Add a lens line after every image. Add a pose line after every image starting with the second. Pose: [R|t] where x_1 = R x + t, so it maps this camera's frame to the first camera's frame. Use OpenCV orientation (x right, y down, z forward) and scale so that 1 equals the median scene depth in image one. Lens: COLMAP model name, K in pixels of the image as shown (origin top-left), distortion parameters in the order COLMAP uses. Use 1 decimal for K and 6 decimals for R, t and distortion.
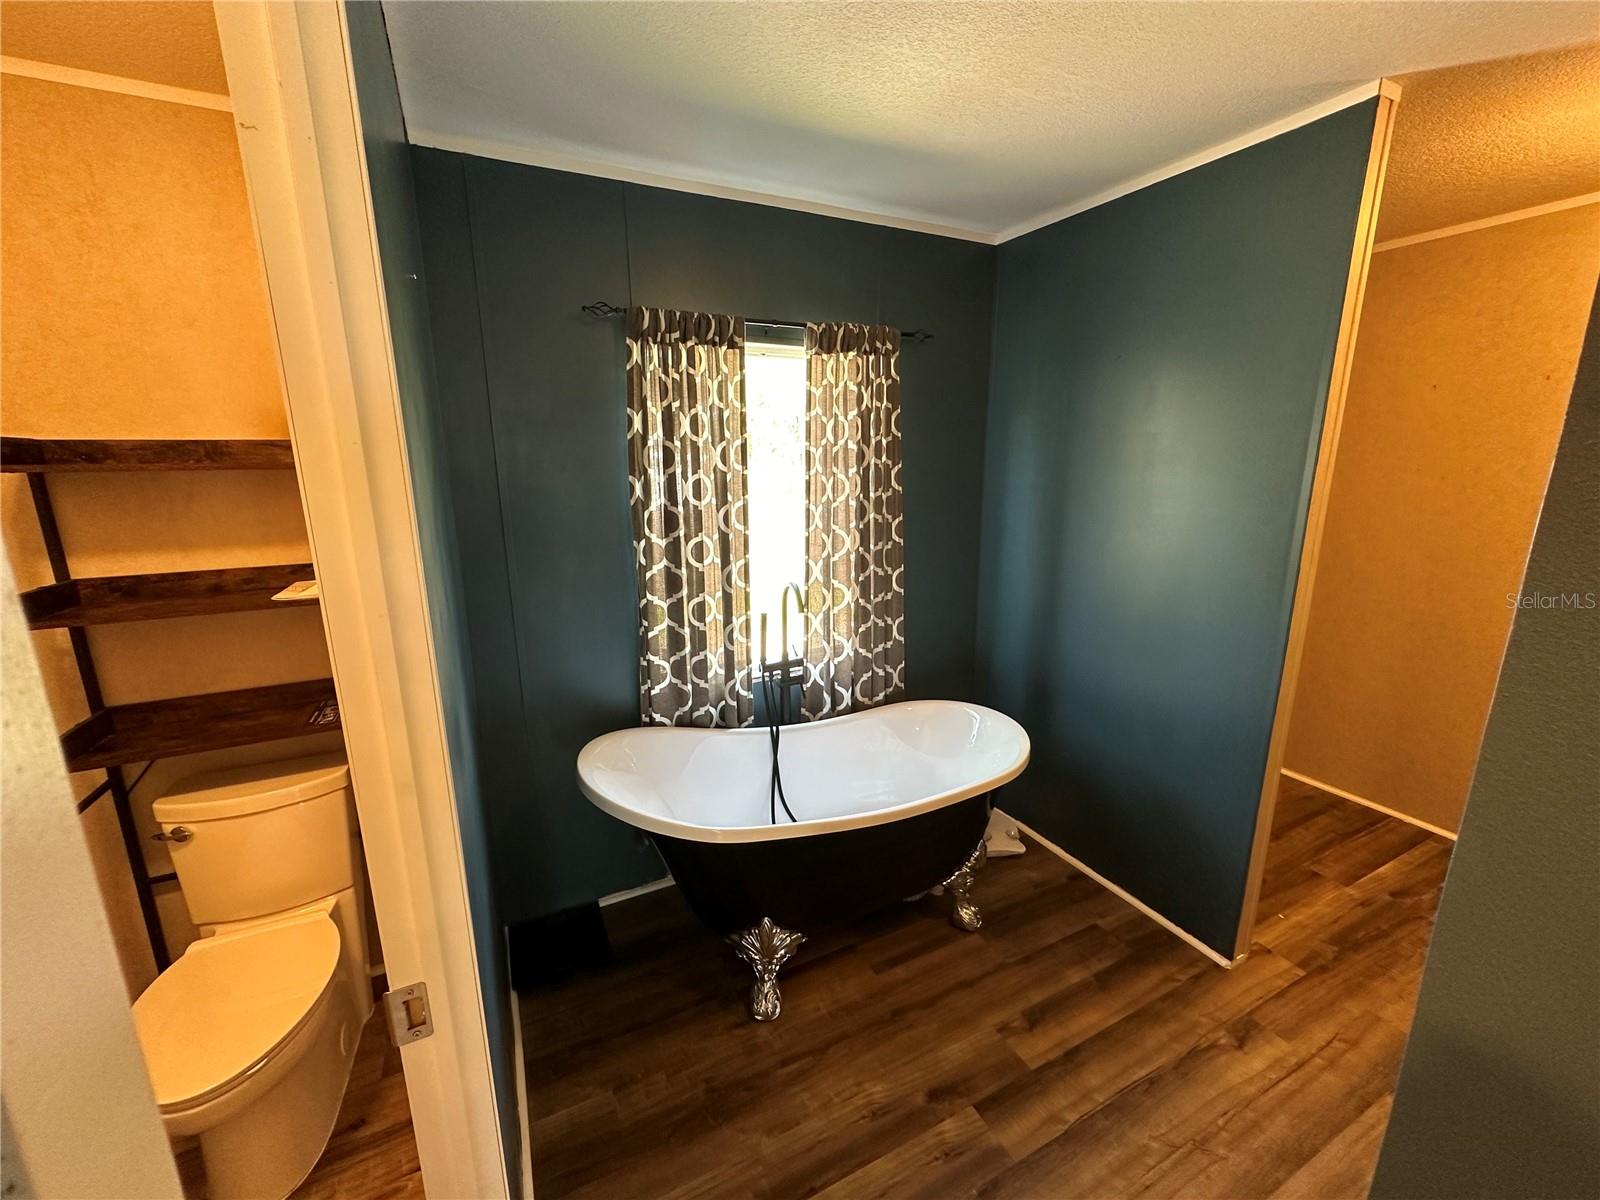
lens RADIAL K [[635.8, 0, 788.7], [0, 635.8, 611.4], [0, 0, 1]] dist [-0.002775, 0.000748]
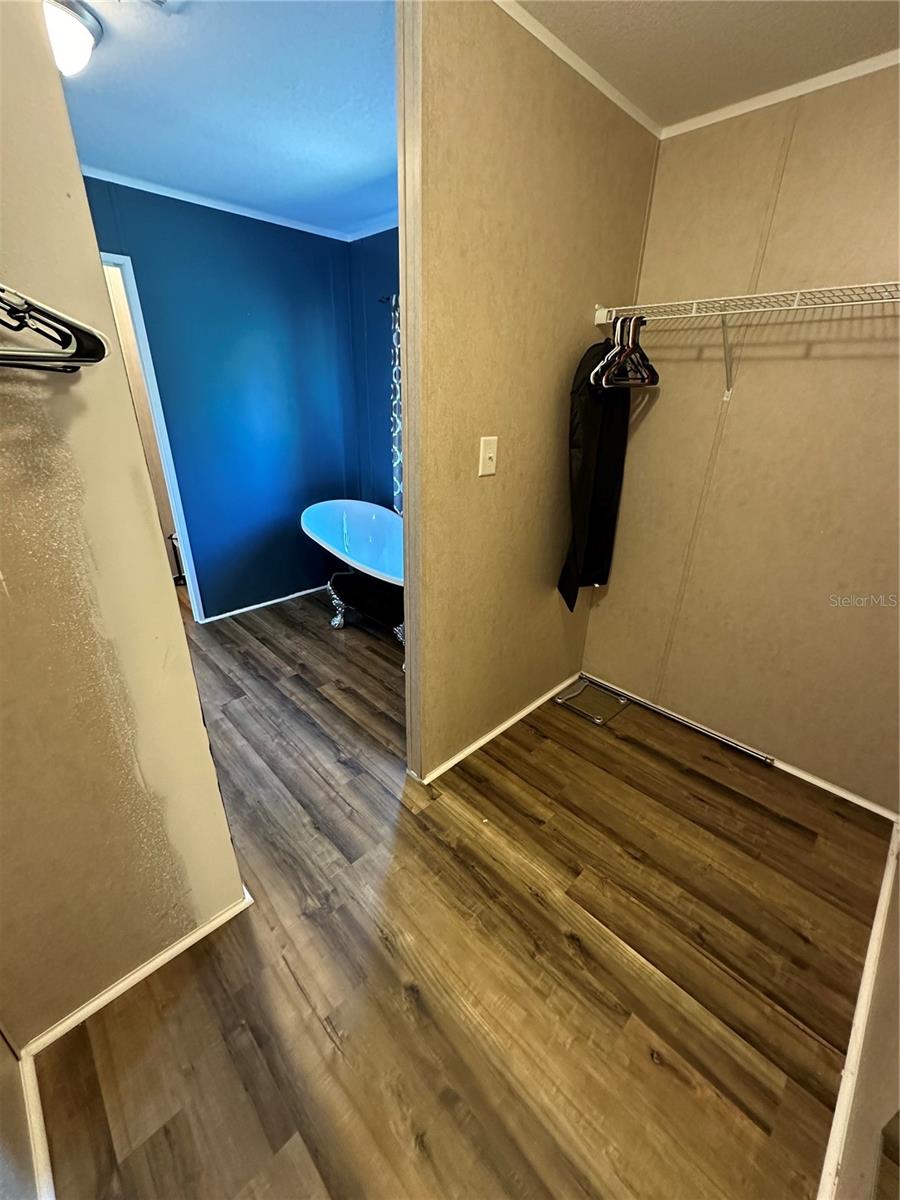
lens RADIAL K [[476.9, 0, 459.1], [0, 476.9, 596.0], [0, 0, 1]] dist [-0.002775, 0.000748]
pose [[0.316488, 0.393064, -0.863328, 1.756638], [-0.247780, 0.912770, 0.324740, -0.176820], [0.915664, 0.111139, 0.386274, 0.790628]]
